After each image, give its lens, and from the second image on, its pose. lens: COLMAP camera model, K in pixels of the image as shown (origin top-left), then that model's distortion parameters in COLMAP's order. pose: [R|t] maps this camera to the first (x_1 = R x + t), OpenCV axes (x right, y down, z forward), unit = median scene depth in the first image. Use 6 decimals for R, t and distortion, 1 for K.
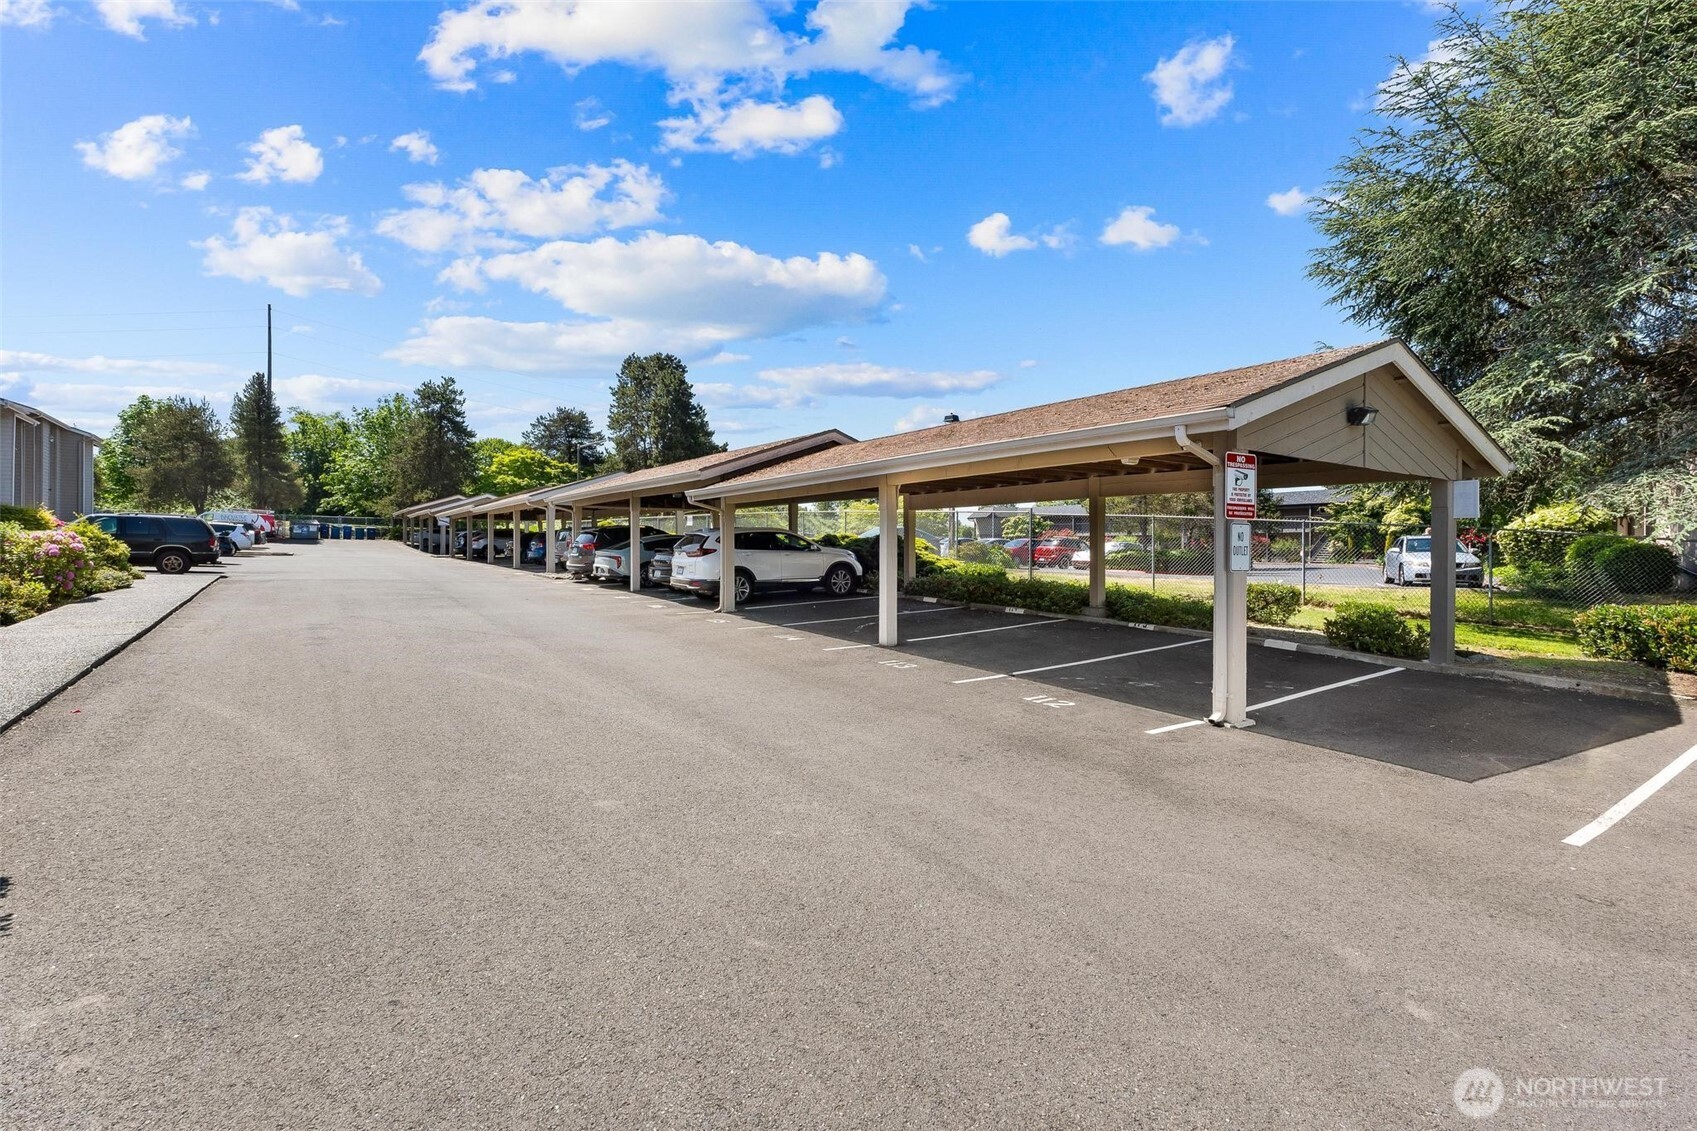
lens RADIAL K [[824.7, 0, 847.7], [0, 824.7, 560.2], [0, 0, 1]] dist [0.002449, -0.000564]
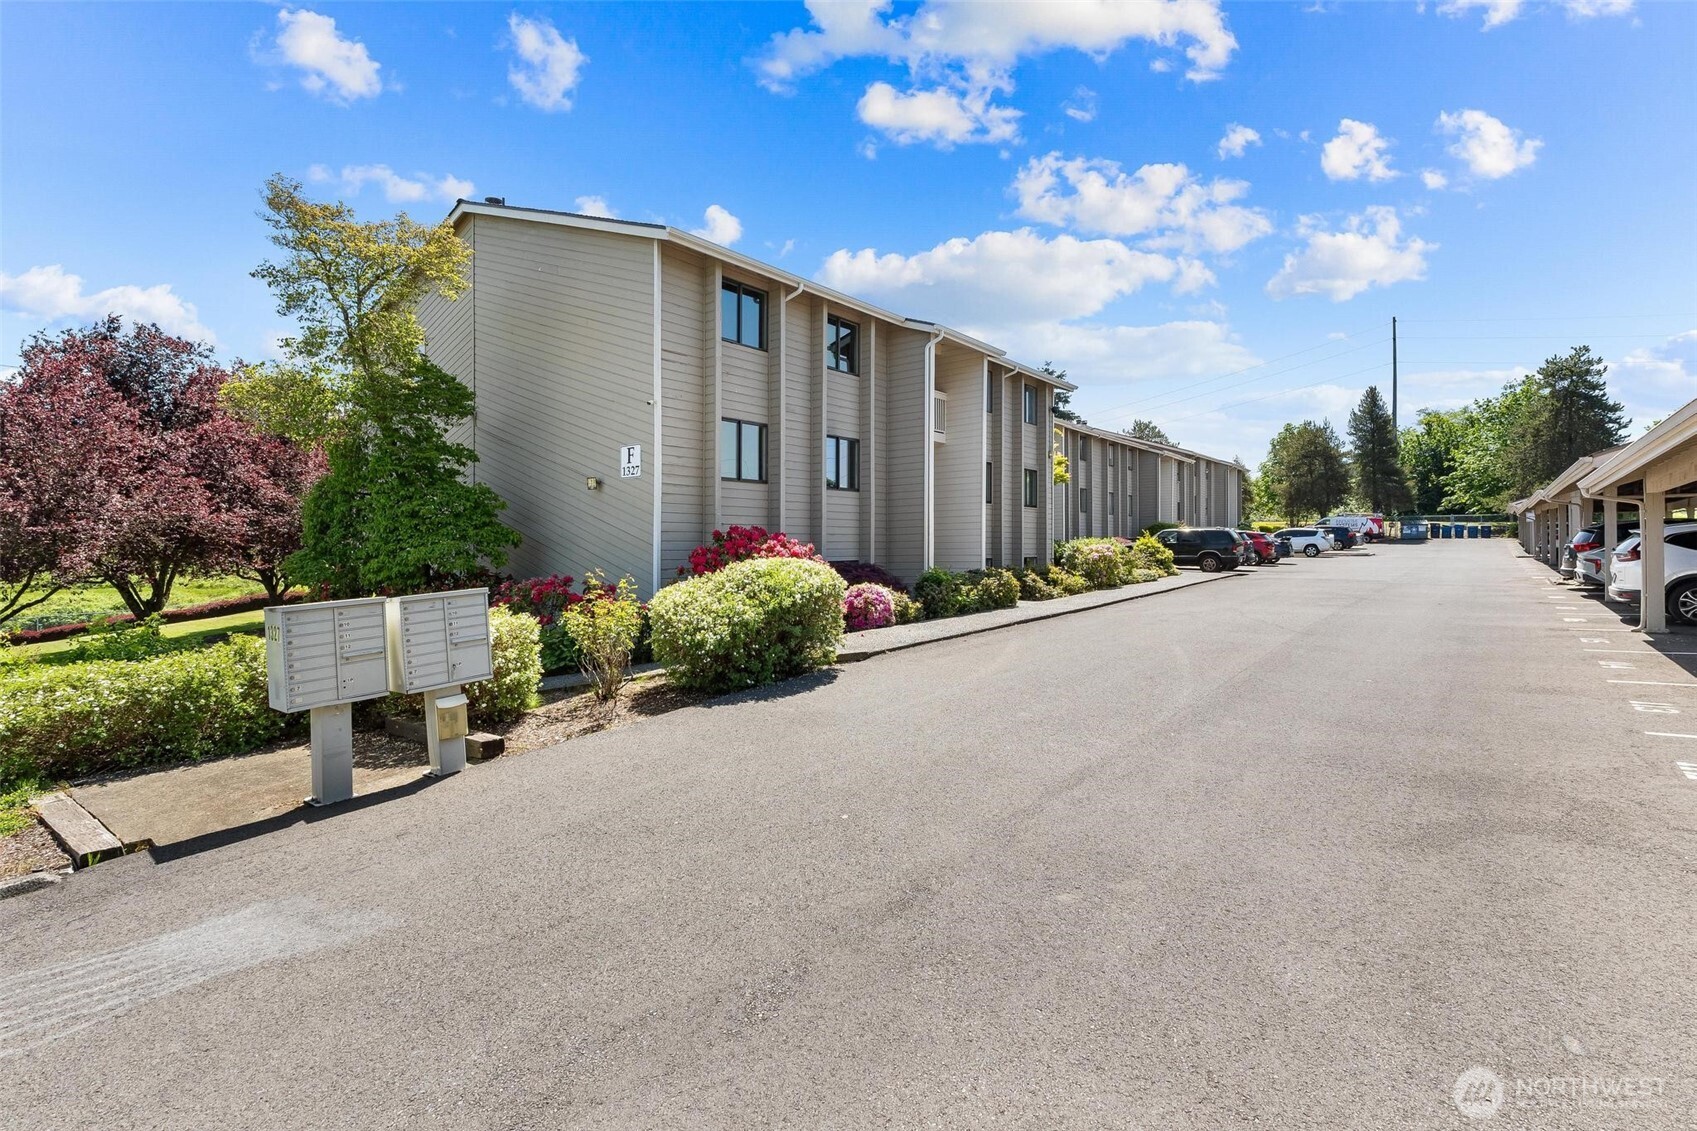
lens RADIAL K [[824.7, 0, 846.8], [0, 824.7, 560.9], [0, 0, 1]] dist [0.002449, -0.000564]
pose [[0.309279, 0.001828, -0.950970, 0.101216], [0.001300, 0.999996, 0.002345, -0.002022], [0.950971, -0.001961, 0.309275, 0.010602]]
